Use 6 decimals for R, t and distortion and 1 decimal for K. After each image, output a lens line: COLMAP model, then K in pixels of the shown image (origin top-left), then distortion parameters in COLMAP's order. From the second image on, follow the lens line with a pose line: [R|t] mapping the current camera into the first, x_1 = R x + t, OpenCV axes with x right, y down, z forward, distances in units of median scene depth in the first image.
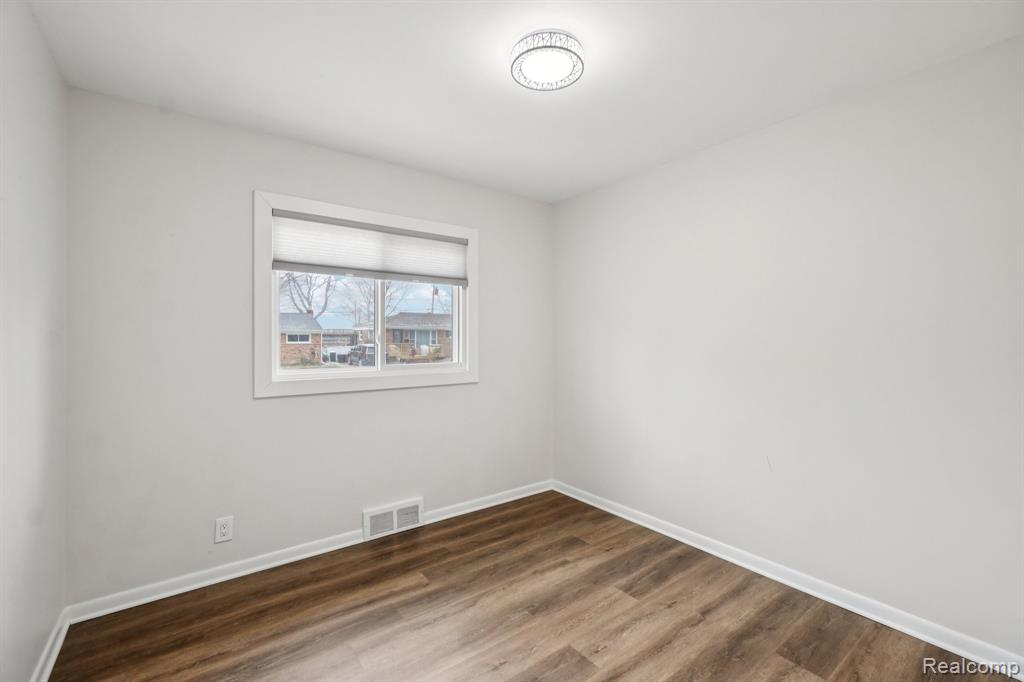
lens RADIAL K [[448.3, 0, 513.6], [0, 448.3, 342.4], [0, 0, 1]] dist [0.017553, 0.002448]
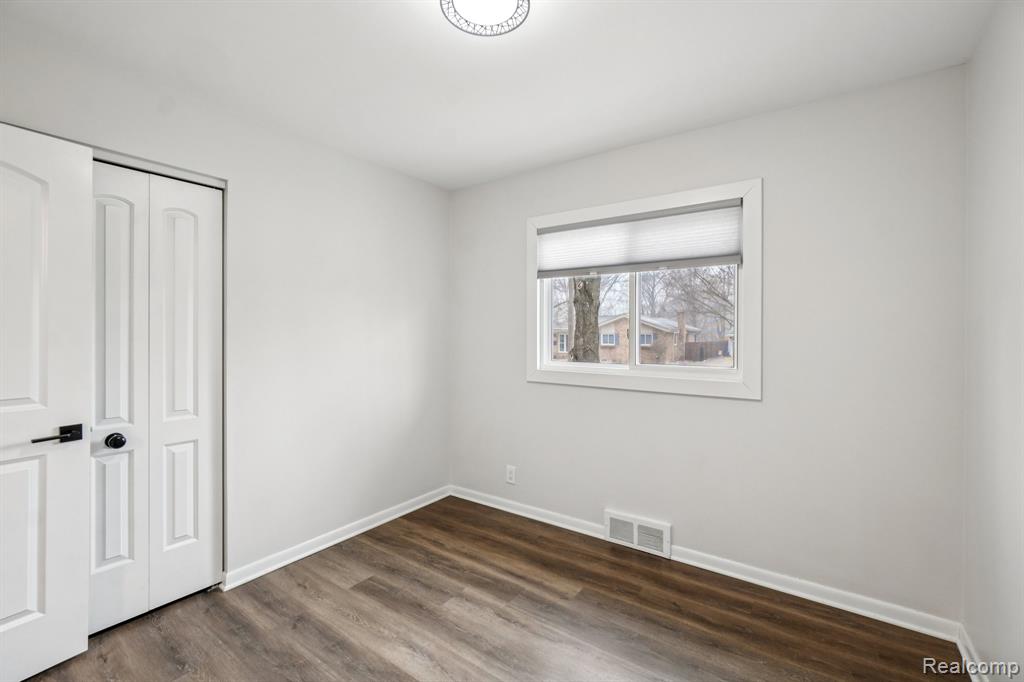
lens RADIAL K [[448.3, 0, 505.3], [0, 448.3, 330.6], [0, 0, 1]] dist [0.017553, 0.002448]
pose [[0.302816, -0.004001, -0.953041, 0.635029], [-0.013488, 0.999873, -0.008483, -0.006786], [0.952954, 0.015424, 0.302724, 0.564992]]
